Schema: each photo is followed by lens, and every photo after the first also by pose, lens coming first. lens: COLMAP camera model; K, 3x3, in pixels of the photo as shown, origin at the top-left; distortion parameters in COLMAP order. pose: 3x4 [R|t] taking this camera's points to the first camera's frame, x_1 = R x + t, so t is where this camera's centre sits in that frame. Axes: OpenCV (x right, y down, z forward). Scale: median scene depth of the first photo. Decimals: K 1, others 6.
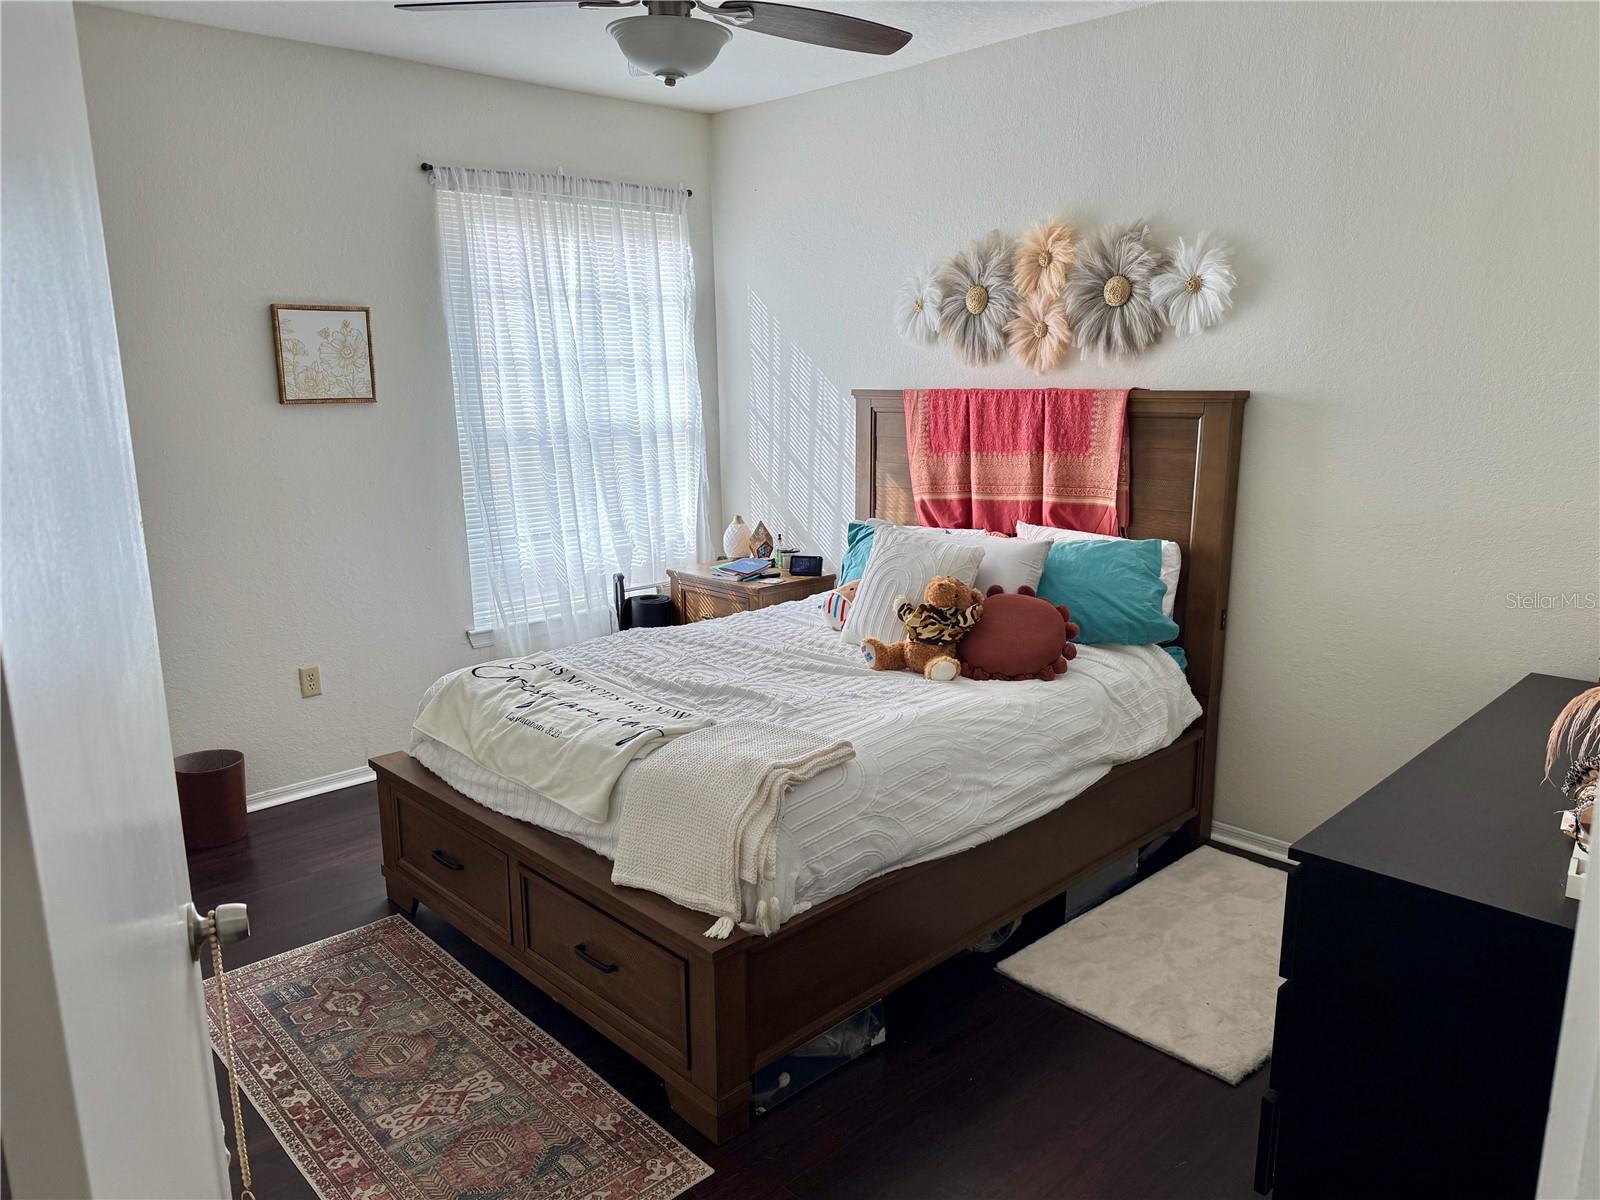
lens RADIAL K [[1114.3, 0, 810.8], [0, 1114.3, 608.3], [0, 0, 1]] dist [0.146205, -0.268513]
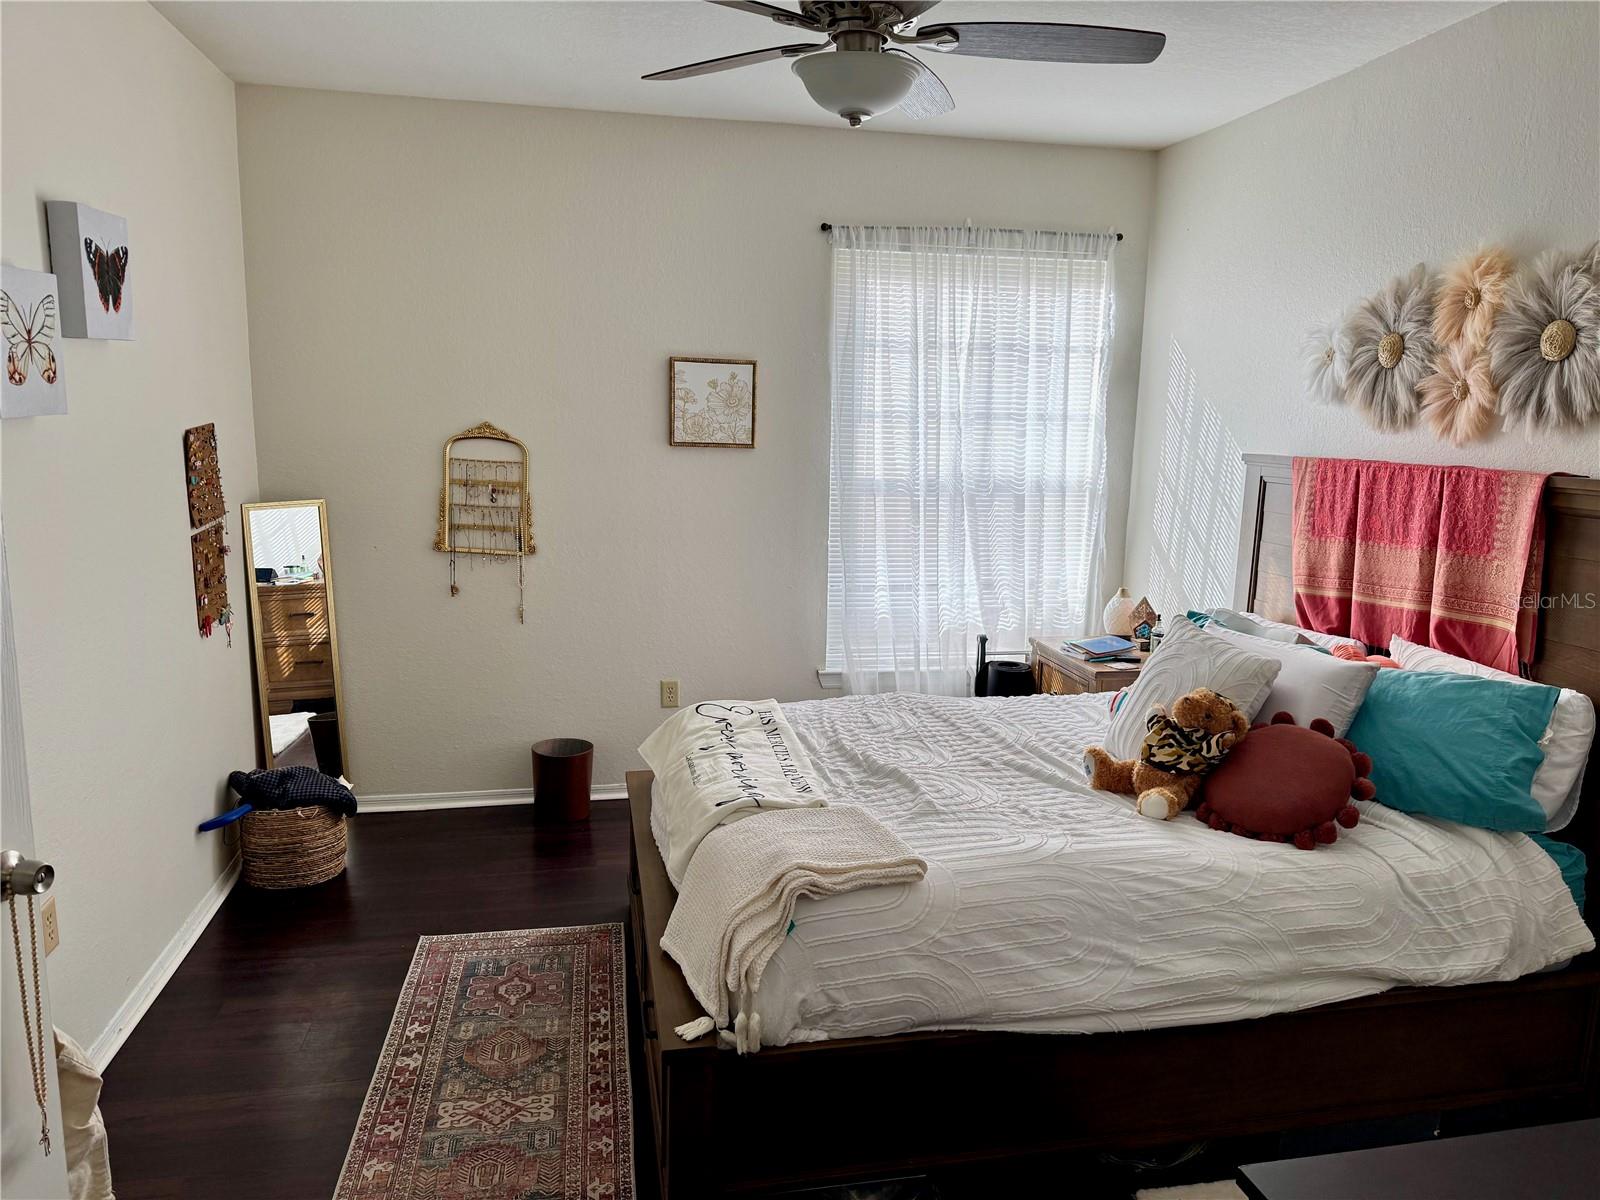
lens RADIAL K [[1114.3, 0, 810.8], [0, 1114.3, 608.3], [0, 0, 1]] dist [0.146205, -0.268513]
pose [[0.845259, 0.121176, -0.520436, 0.262612], [-0.144344, 0.989519, -0.004038, -0.037534], [0.514492, 0.078535, 0.853891, 0.144207]]
